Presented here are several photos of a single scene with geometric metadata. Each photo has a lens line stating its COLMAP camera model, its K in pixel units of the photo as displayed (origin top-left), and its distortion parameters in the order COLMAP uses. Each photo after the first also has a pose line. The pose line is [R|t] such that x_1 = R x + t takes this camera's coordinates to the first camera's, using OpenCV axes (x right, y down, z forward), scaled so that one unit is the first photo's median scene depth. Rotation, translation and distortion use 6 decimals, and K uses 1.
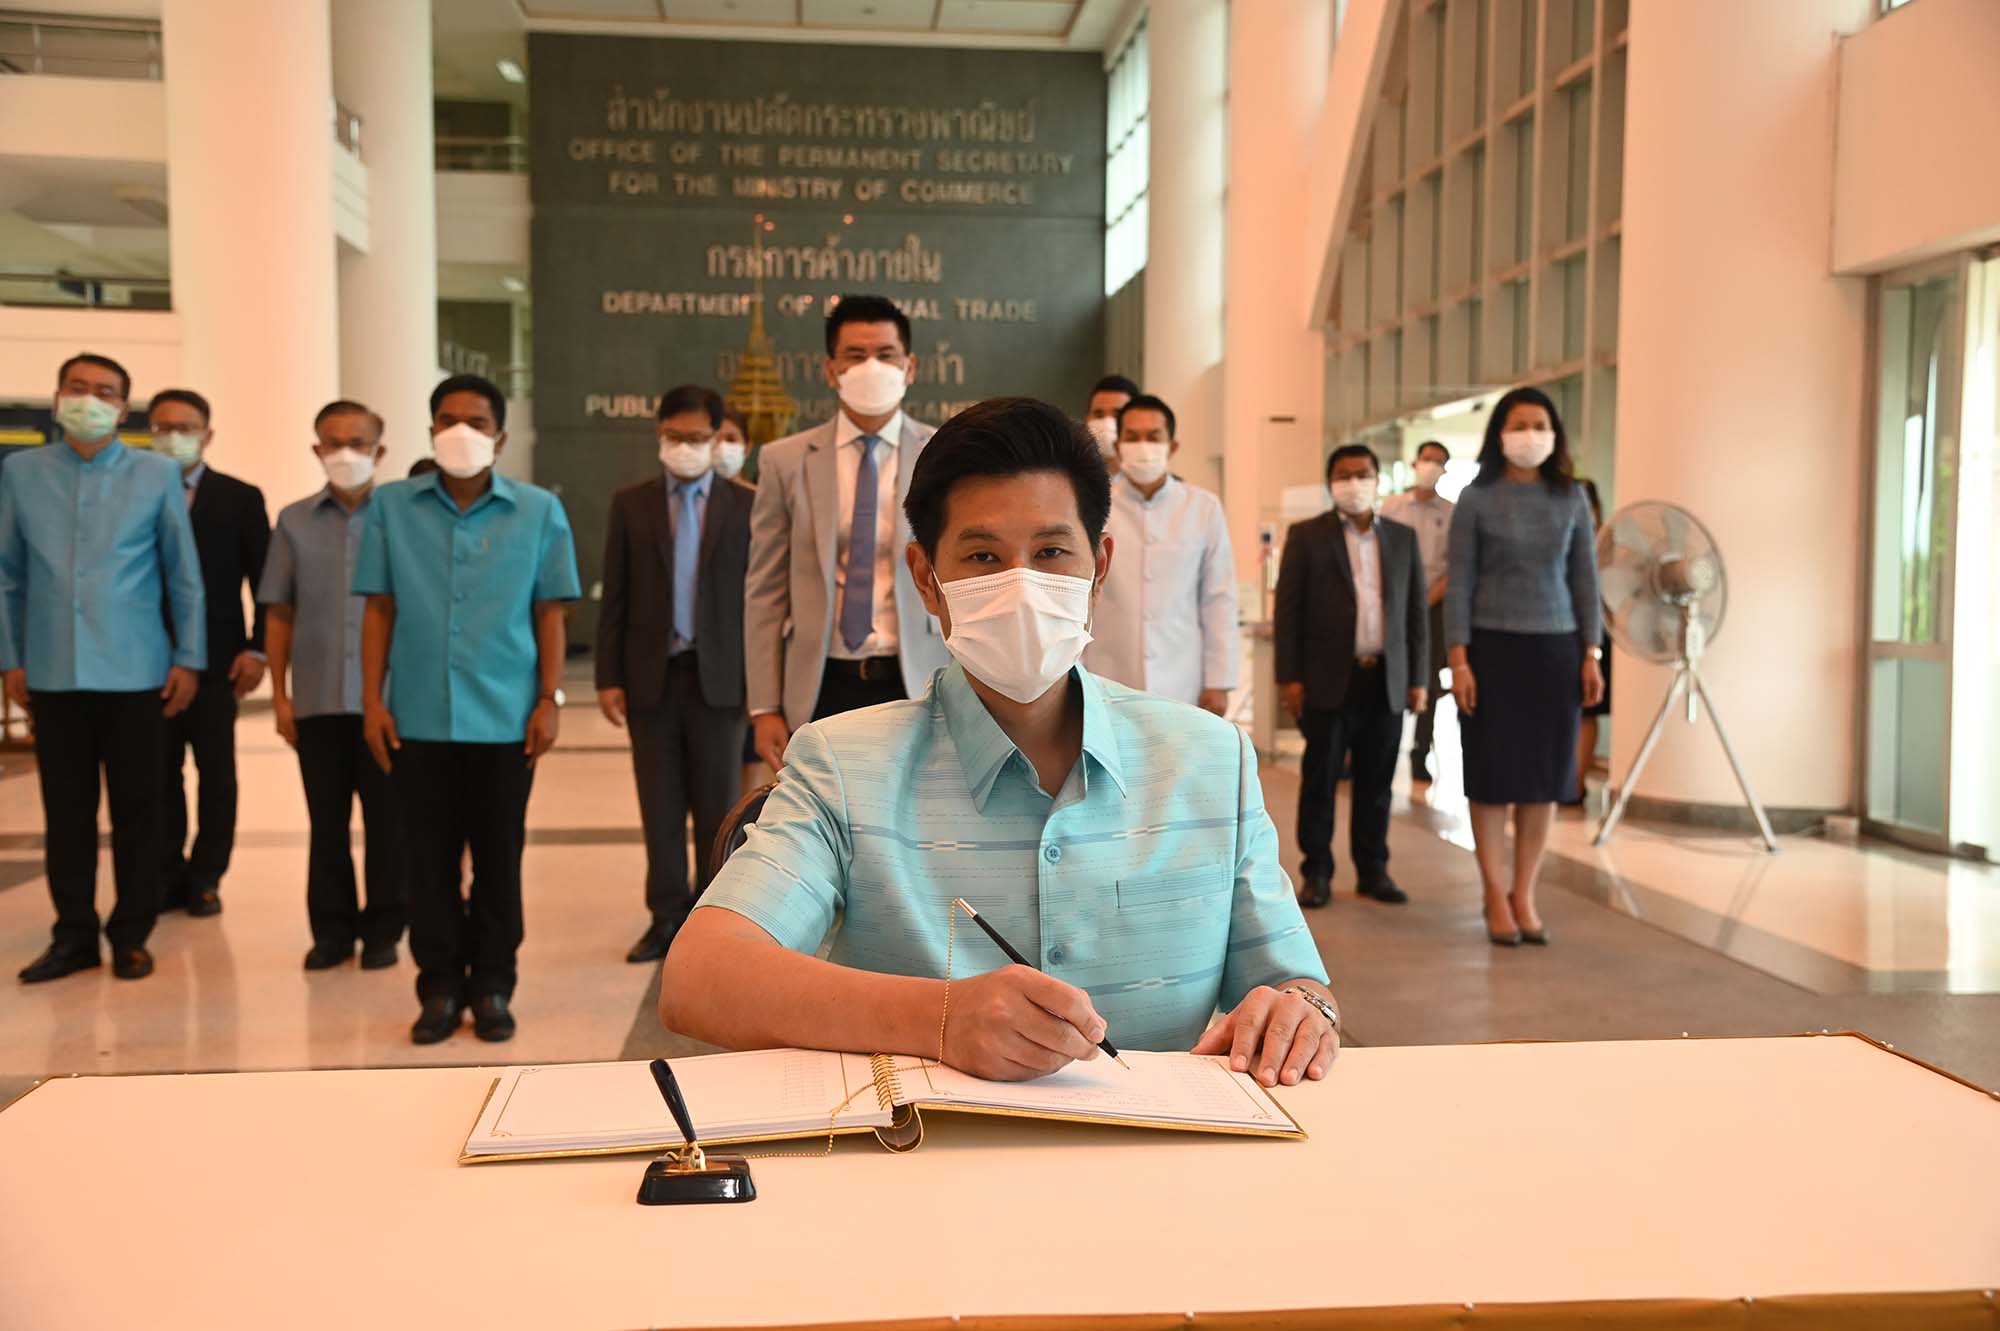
lens RADIAL K [[2010.9, 0, 1004.4], [0, 2010.9, 680.8], [0, 0, 1]] dist [0.058019, 0.011371]
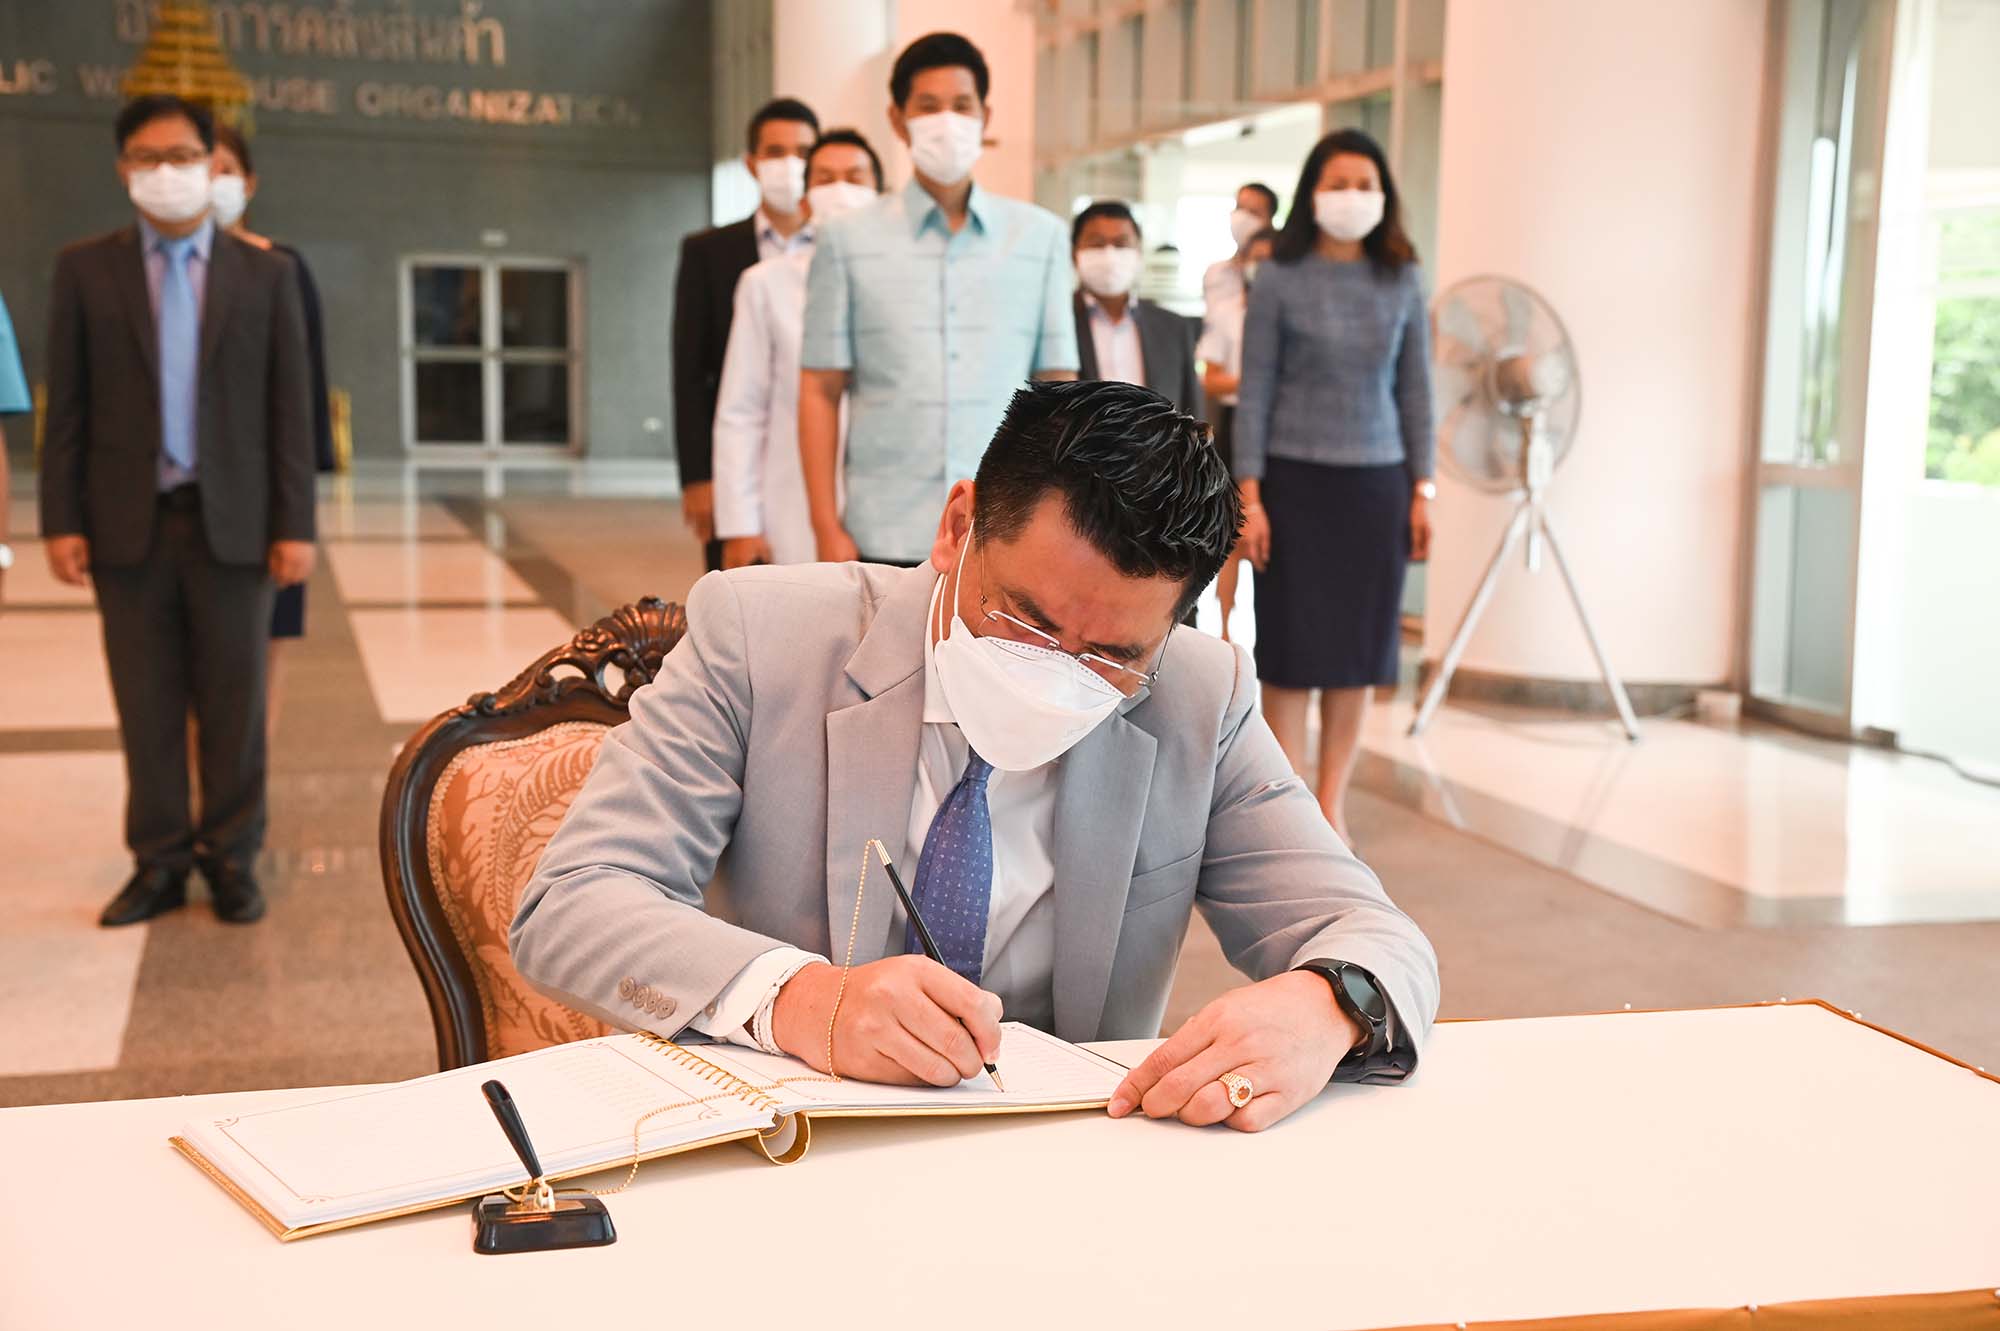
lens RADIAL K [[2865.2, 0, 1000.0], [0, 2865.2, 665.5], [0, 0, 1]] dist [0.170940, 0.046357]
pose [[0.987780, -0.008221, 0.155637, -0.026211], [-0.001245, 0.998160, 0.060624, -0.009764], [-0.155849, -0.060077, 0.985952, -0.034458]]
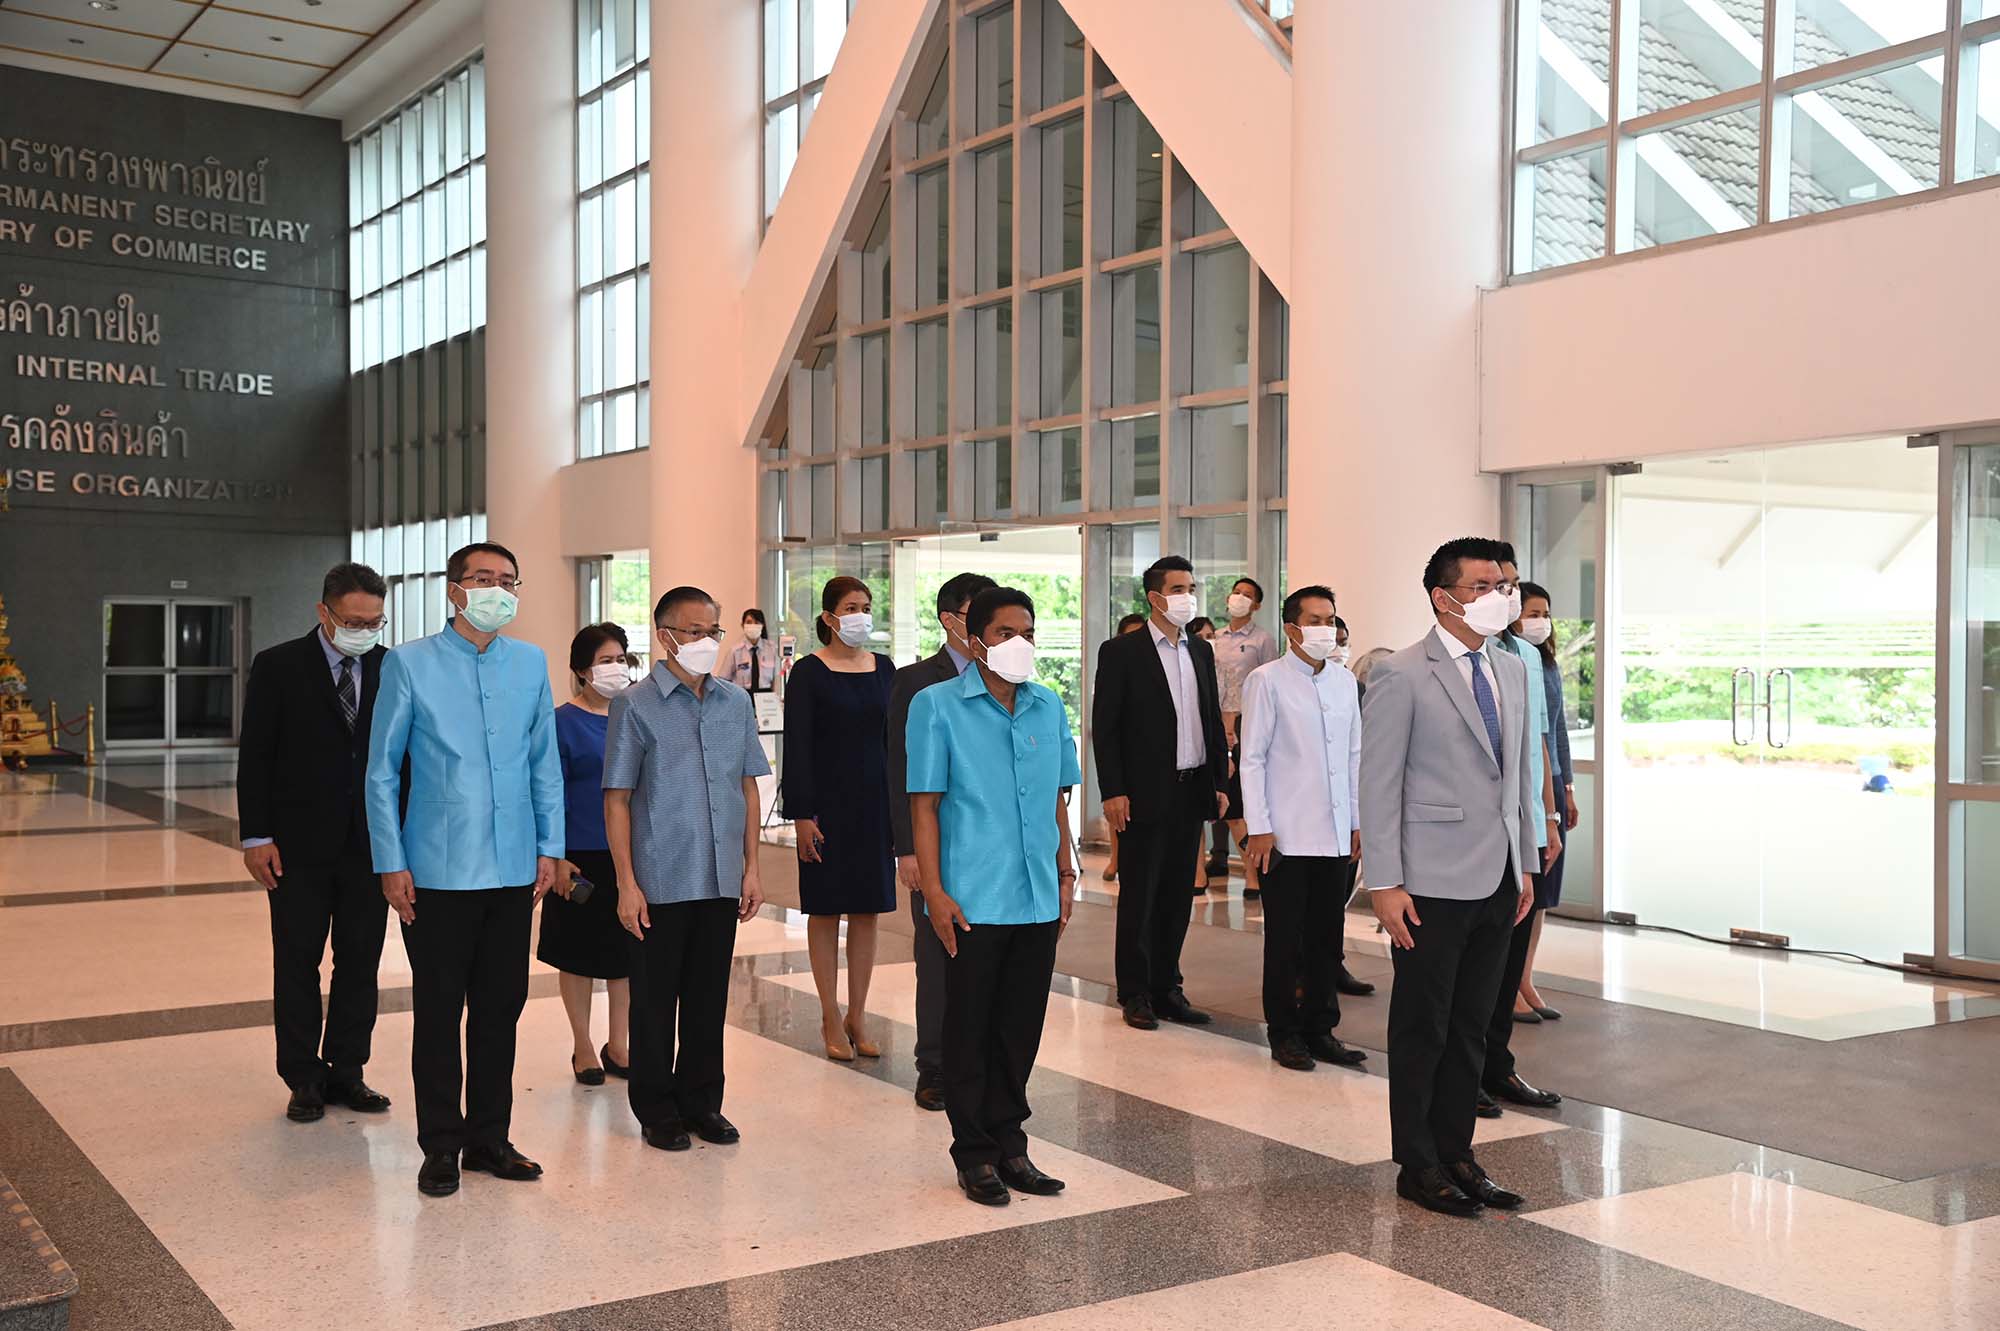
lens RADIAL K [[2010.9, 0, 1004.4], [0, 2010.9, 680.8], [0, 0, 1]] dist [0.058019, 0.011371]
pose [[0.882789, -0.008660, 0.469690, -0.483183], [0.023721, 0.999376, -0.026157, -0.044593], [-0.469170, 0.034233, 0.882444, 0.024473]]
